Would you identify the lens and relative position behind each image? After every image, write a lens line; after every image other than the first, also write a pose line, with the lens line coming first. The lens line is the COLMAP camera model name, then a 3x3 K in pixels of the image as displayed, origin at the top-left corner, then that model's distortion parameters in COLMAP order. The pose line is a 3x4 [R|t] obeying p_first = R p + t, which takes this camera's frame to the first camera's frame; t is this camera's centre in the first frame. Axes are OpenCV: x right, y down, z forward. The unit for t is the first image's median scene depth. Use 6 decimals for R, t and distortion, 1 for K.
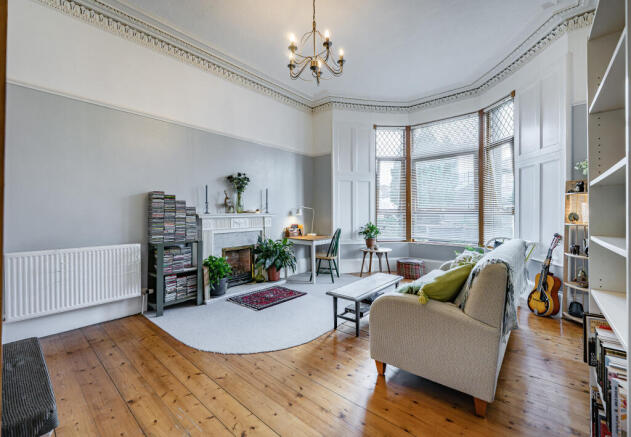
lens RADIAL K [[270.4, 0, 326.2], [0, 270.4, 209.9], [0, 0, 1]] dist [-0.000145, 0.000171]
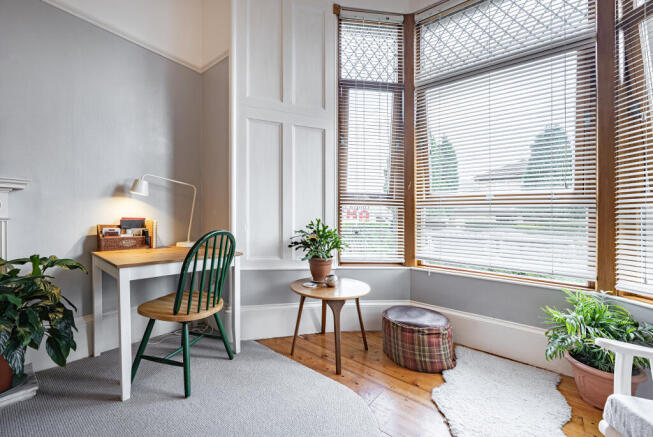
lens RADIAL K [[269.6, 0, 307.4], [0, 269.6, 218.8], [0, 0, 1]] dist [-0.008786, 0.000132]
pose [[0.999335, 0.029072, 0.022004, 0.153312], [-0.029176, 0.999565, 0.004405, 0.049854], [-0.021867, -0.005044, 0.999748, 0.663788]]
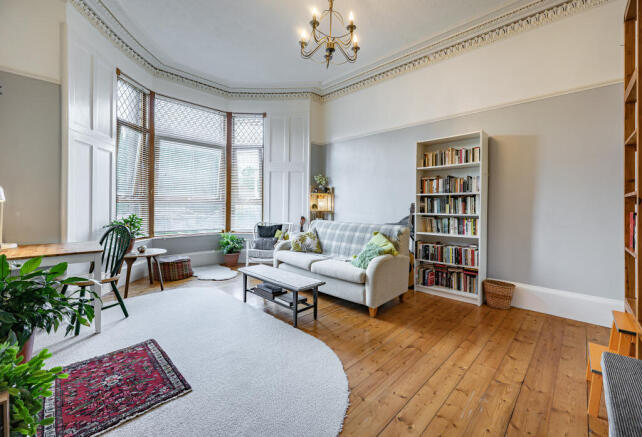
lens RADIAL K [[268.9, 0, 330.7], [0, 268.9, 195.0], [0, 0, 1]] dist [0.003040, -0.000353]
pose [[0.067315, 0.040331, 0.996916, -0.539632], [-0.024438, 0.998950, -0.038763, 0.012664], [-0.997432, -0.021754, 0.068230, 0.507463]]
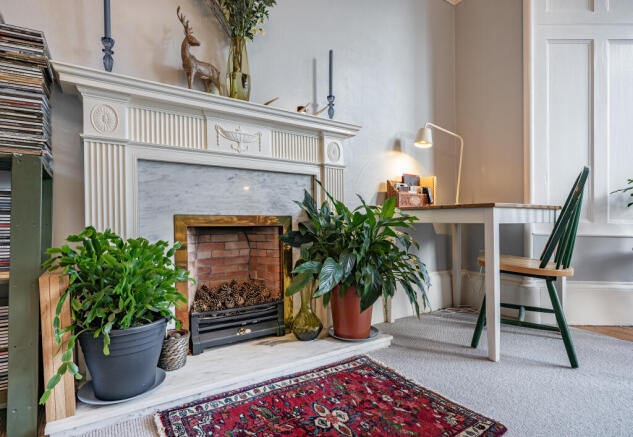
lens RADIAL K [[323.6, 0, 313.7], [0, 323.6, 223.1], [0, 0, 1]] dist [-0.002646, -0.000031]
pose [[0.950721, 0.007942, -0.309944, -0.116842], [-0.003163, 0.999868, 0.015921, 0.124267], [0.310030, -0.014156, 0.950621, 0.616733]]
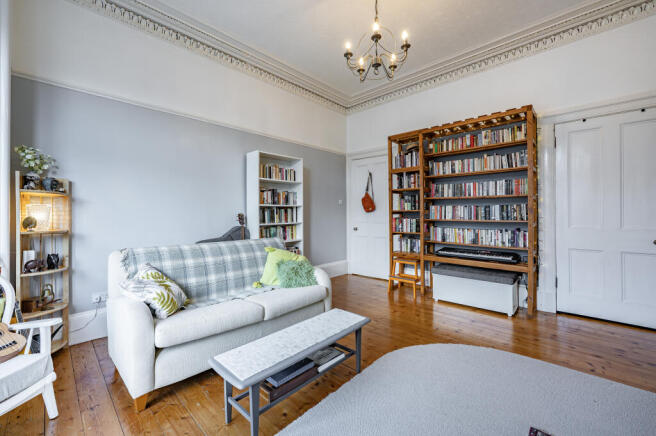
lens RADIAL K [[266.2, 0, 310.6], [0, 266.2, 214.0], [0, 0, 1]] dist [0.002370, -0.000625]
pose [[-0.994881, 0.004771, 0.100936, 0.054068], [0.003421, 0.999902, -0.013545, 0.010892], [-0.100991, -0.013130, -0.994801, 1.060892]]
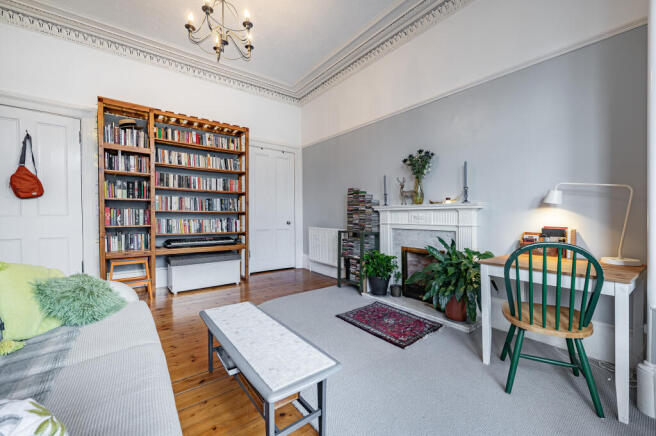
lens RADIAL K [[266.2, 0, 333.6], [0, 266.2, 215.5], [0, 0, 1]] dist [0.002370, -0.000625]
pose [[-0.224260, 0.004455, -0.974519, 0.410189], [0.006410, 0.999975, 0.003096, 0.035142], [0.974508, -0.005552, -0.224283, 0.845743]]
